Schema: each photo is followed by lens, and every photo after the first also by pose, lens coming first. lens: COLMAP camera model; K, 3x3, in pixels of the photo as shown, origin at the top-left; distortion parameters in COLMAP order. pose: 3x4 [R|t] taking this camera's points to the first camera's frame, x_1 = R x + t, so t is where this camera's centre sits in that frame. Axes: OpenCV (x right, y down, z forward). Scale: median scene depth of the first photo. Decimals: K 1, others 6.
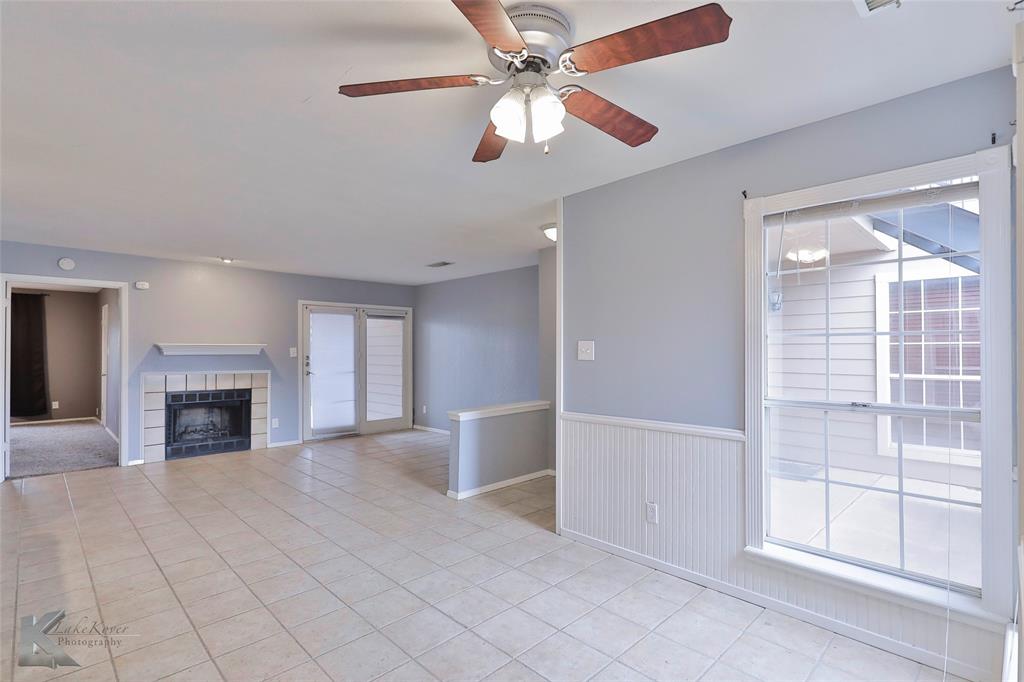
lens RADIAL K [[493.9, 0, 507.9], [0, 493.9, 345.9], [0, 0, 1]] dist [0.002402, -0.000162]
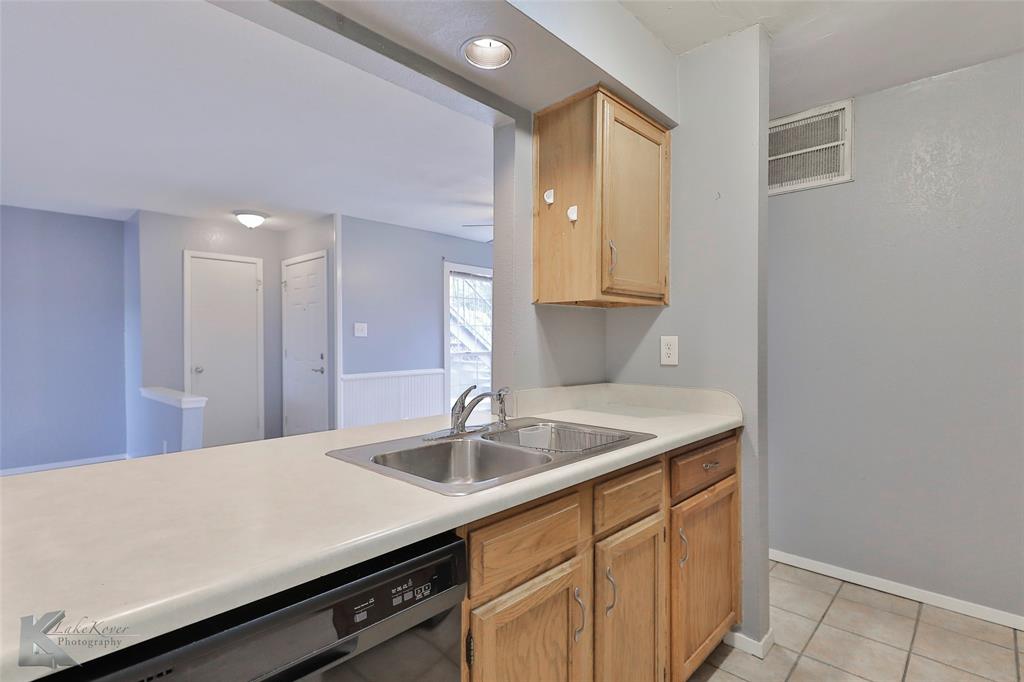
lens RADIAL K [[493.9, 0, 505.0], [0, 493.9, 346.0], [0, 0, 1]] dist [0.002402, -0.000162]
pose [[-0.035301, -0.005776, 0.999360, -1.316537], [-0.003065, 0.999979, 0.005671, 0.048260], [-0.999372, -0.002863, -0.035318, 0.635798]]
